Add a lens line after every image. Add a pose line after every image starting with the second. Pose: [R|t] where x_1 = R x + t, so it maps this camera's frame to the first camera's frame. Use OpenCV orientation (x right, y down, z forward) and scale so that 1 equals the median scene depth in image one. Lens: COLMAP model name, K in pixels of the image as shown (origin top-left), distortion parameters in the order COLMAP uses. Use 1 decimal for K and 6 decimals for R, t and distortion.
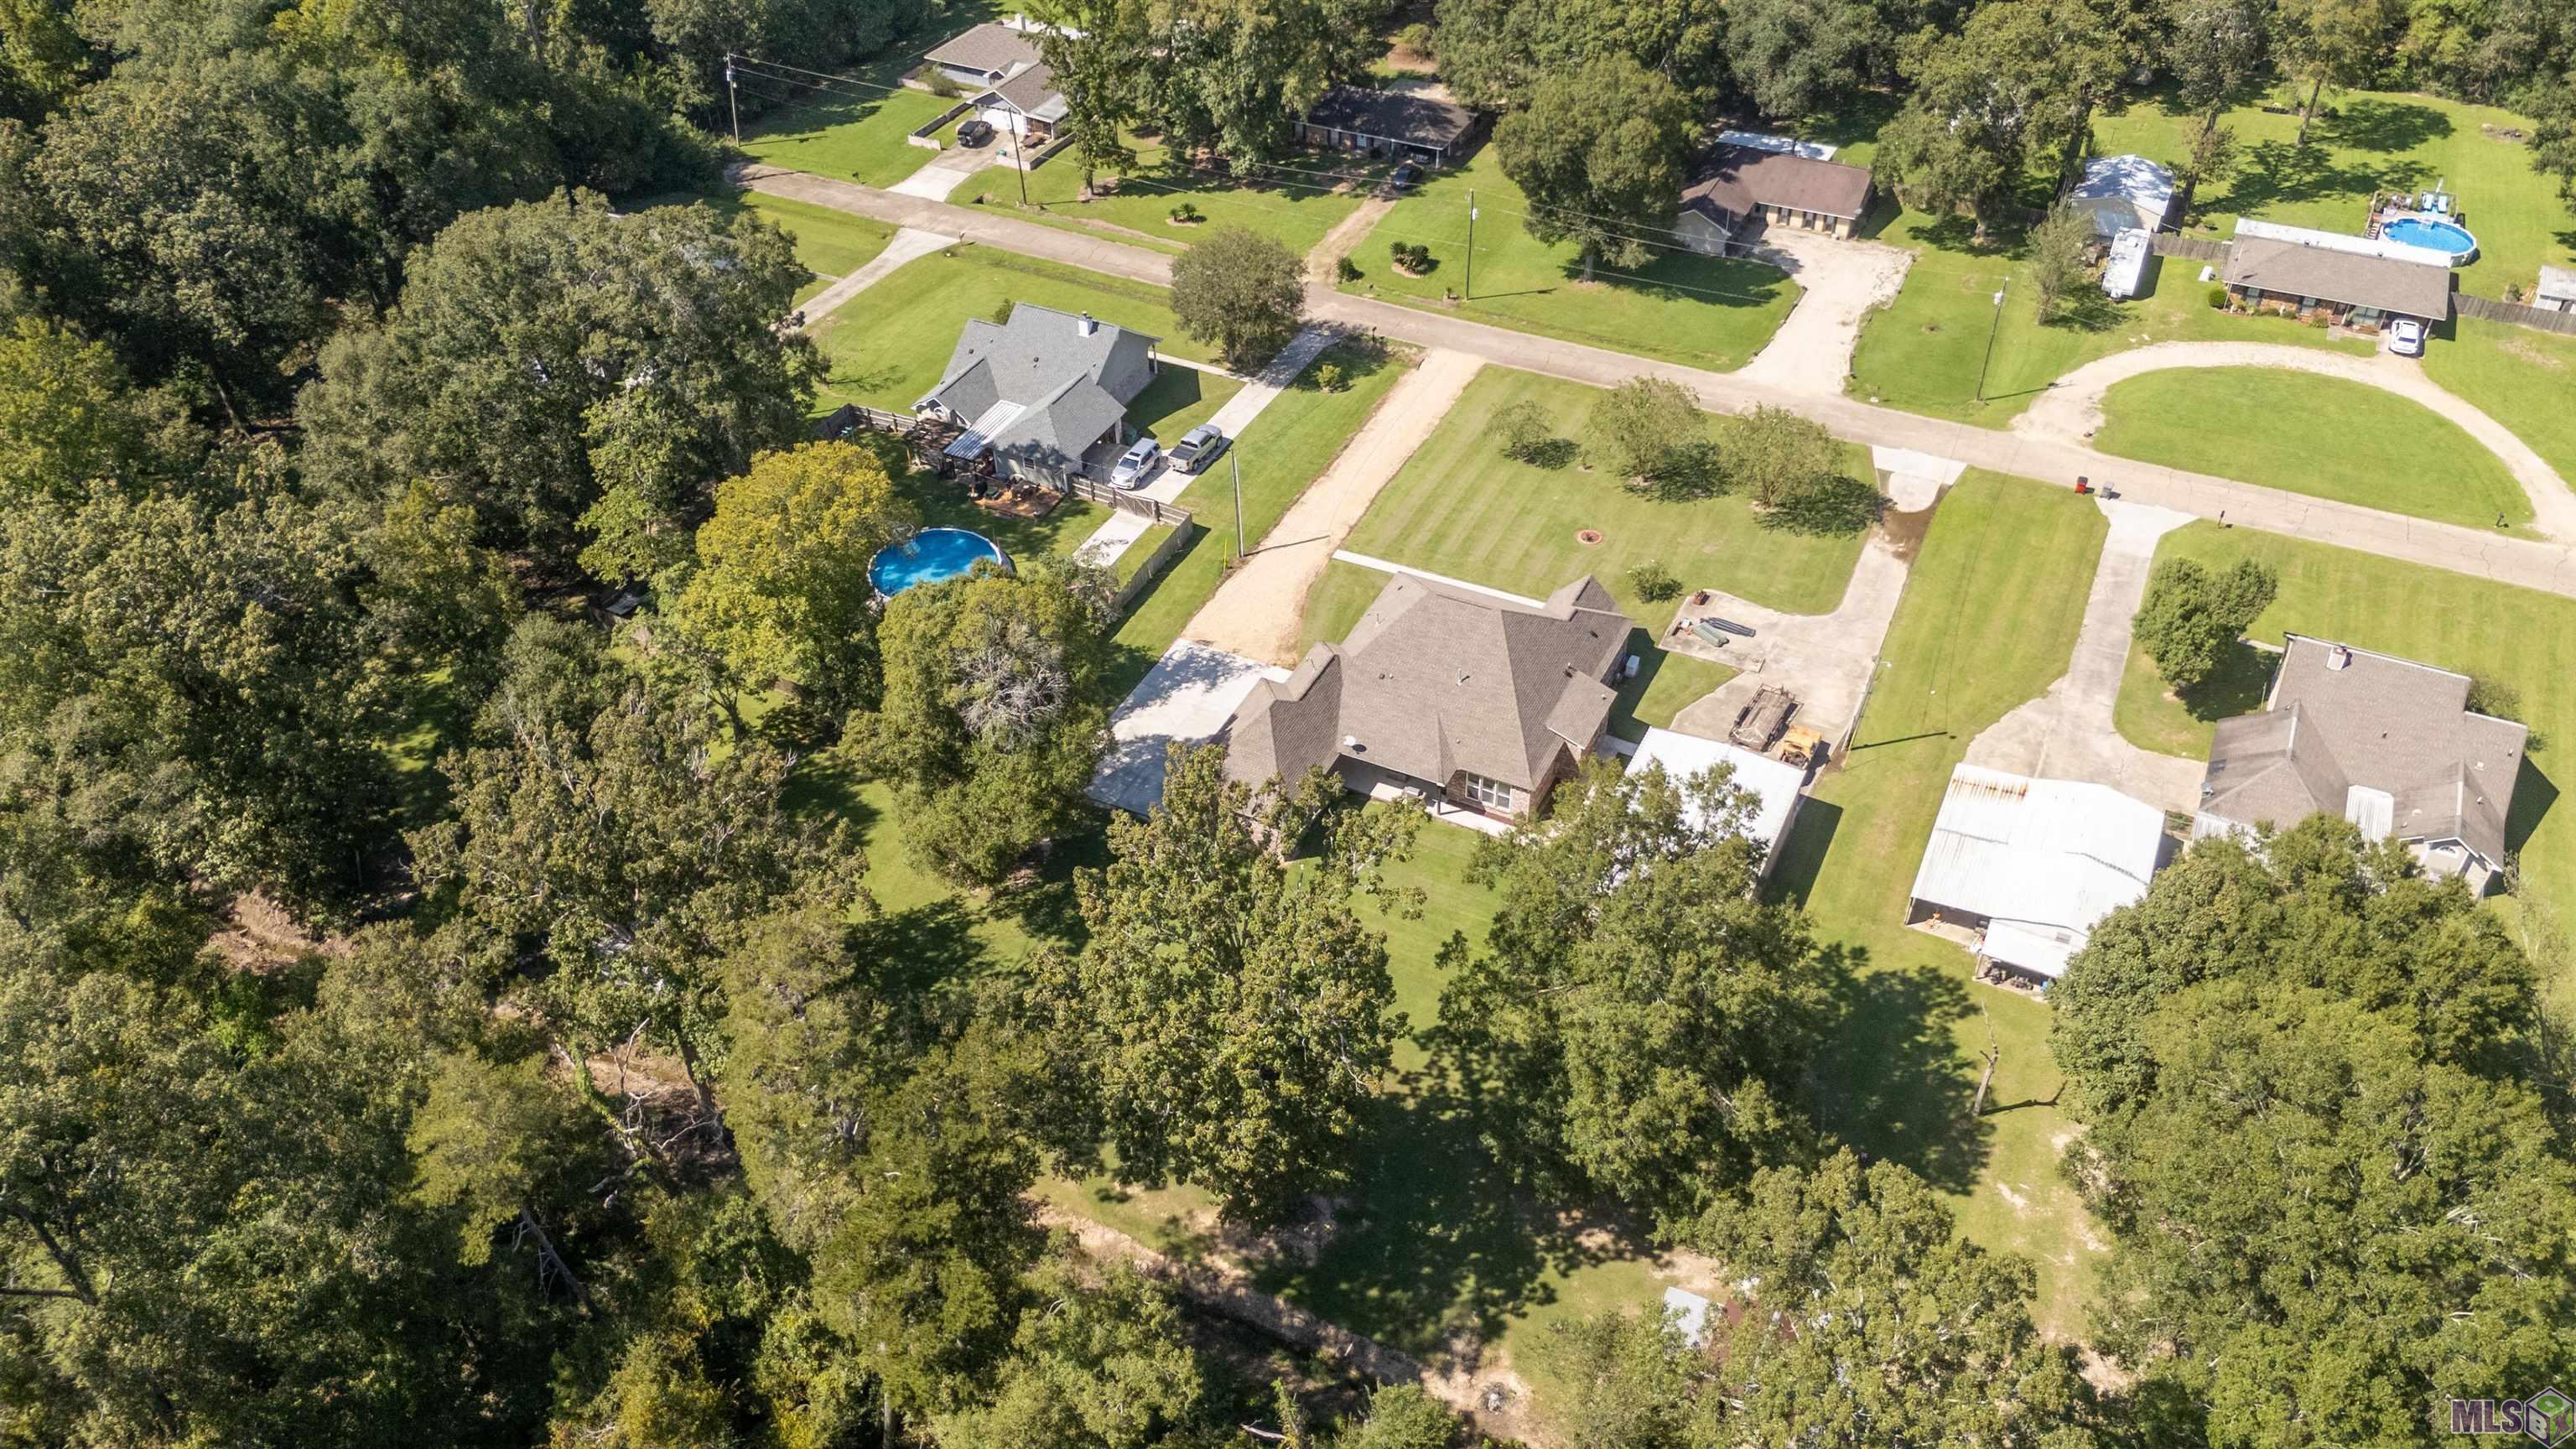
lens RADIAL K [[1910.6, 0, 1288.0], [0, 1910.6, 724.5], [0, 0, 1]] dist [0.063646, -0.056696]
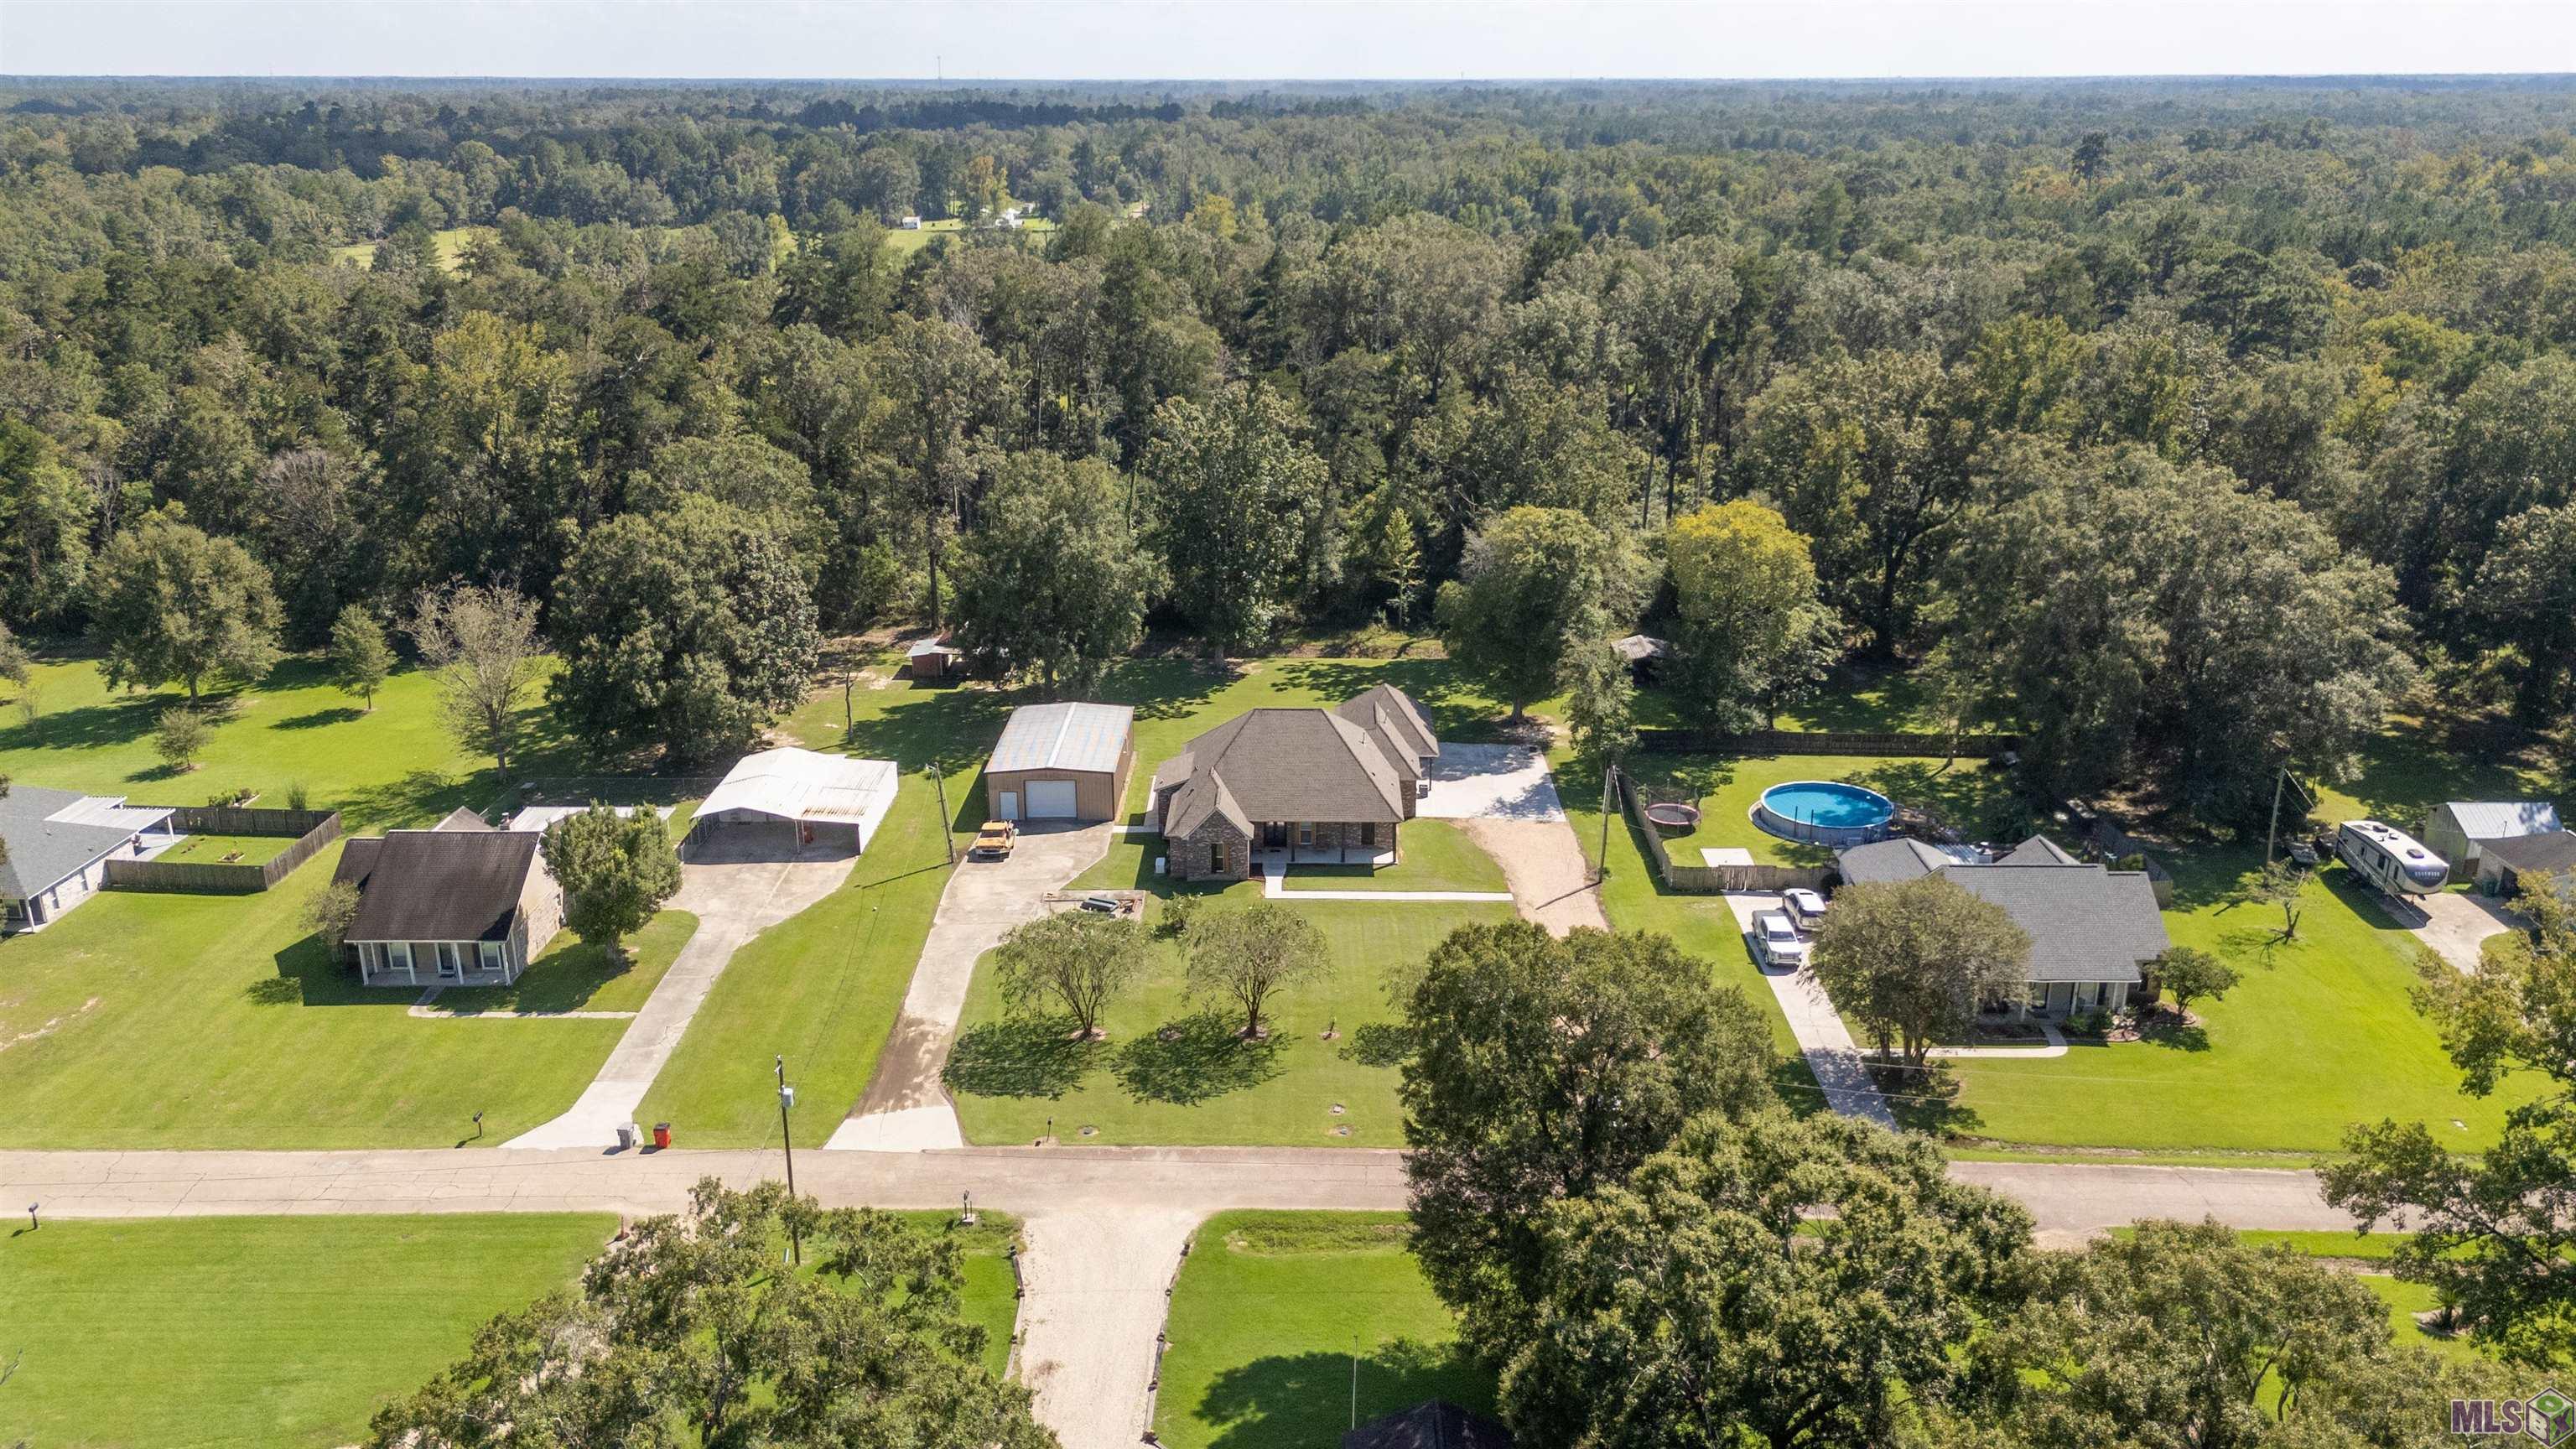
lens RADIAL K [[1910.6, 0, 1288.0], [0, 1910.6, 724.5], [0, 0, 1]] dist [0.063646, -0.056696]
pose [[-0.901546, 0.155804, -0.403658, 0.422112], [-0.263146, 0.543120, 0.797355, -0.738166], [0.343466, 0.825073, -0.448648, 1.153823]]
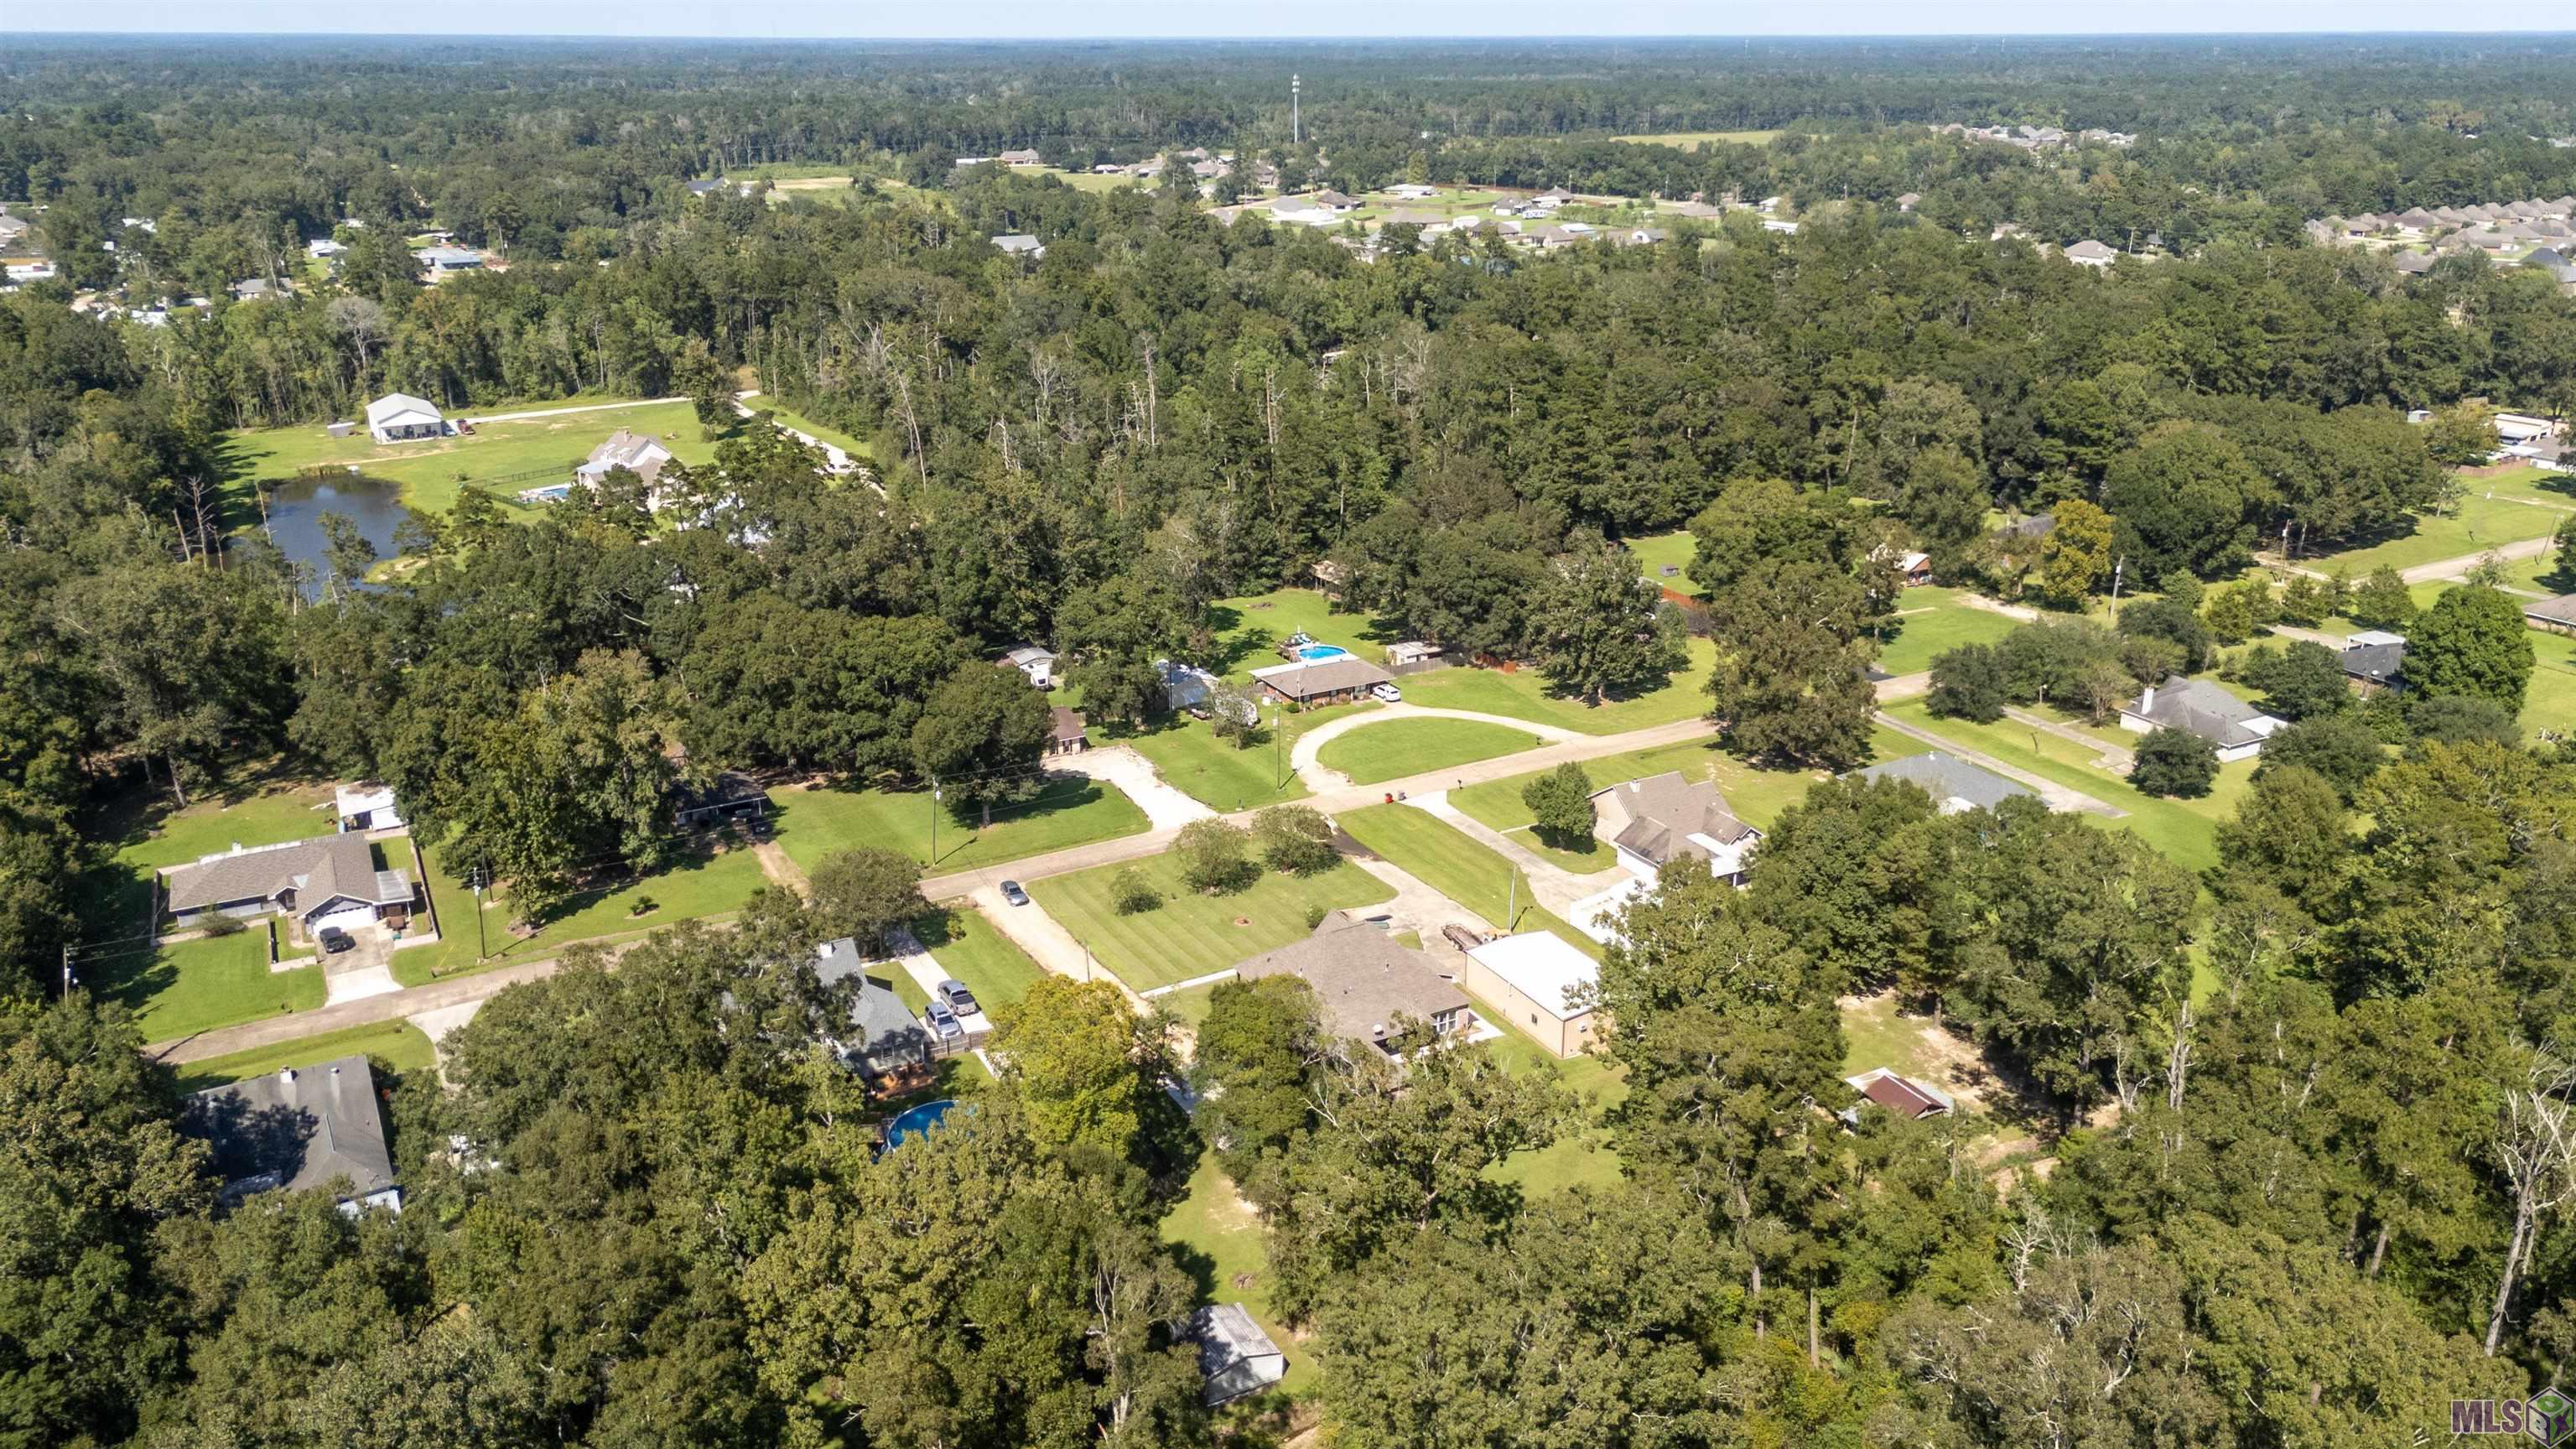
lens RADIAL K [[1910.6, 0, 1288.0], [0, 1910.6, 724.5], [0, 0, 1]] dist [0.063646, -0.056696]
pose [[0.572402, -0.263808, 0.776377, -0.782581], [0.524901, 0.845296, -0.099769, -0.056303], [-0.629948, 0.464629, 0.622322, 0.031054]]
